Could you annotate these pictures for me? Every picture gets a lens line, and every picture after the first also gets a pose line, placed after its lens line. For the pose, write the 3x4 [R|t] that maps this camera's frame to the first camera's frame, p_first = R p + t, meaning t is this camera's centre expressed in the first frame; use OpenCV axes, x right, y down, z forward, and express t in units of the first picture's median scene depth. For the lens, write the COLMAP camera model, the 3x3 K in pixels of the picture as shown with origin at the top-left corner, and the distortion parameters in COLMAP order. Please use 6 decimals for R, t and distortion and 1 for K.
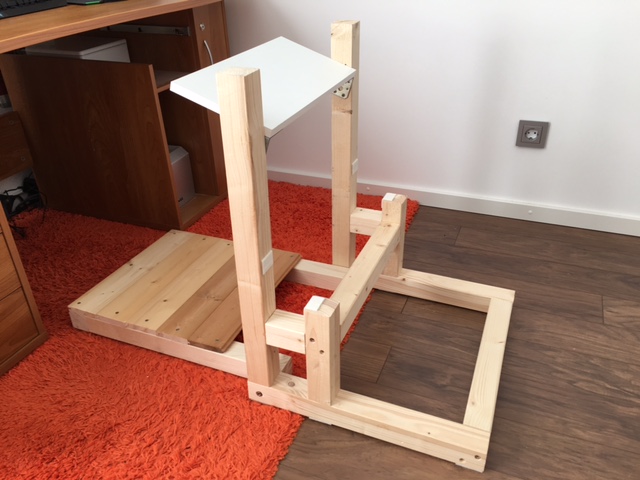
lens RADIAL K [[546.0, 0, 321.9], [0, 546.0, 234.7], [0, 0, 1]] dist [0.070027, -0.101017]
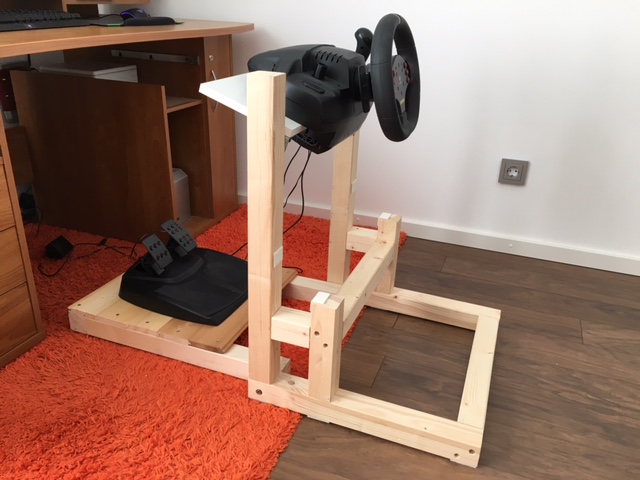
lens RADIAL K [[546.0, 0, 321.9], [0, 546.0, 235.7], [0, 0, 1]] dist [0.070027, -0.101017]
pose [[0.997672, 0.045324, 0.050960, -0.056413], [-0.039719, 0.993565, -0.106071, 0.094793], [-0.055440, 0.103800, 0.993052, -0.047582]]
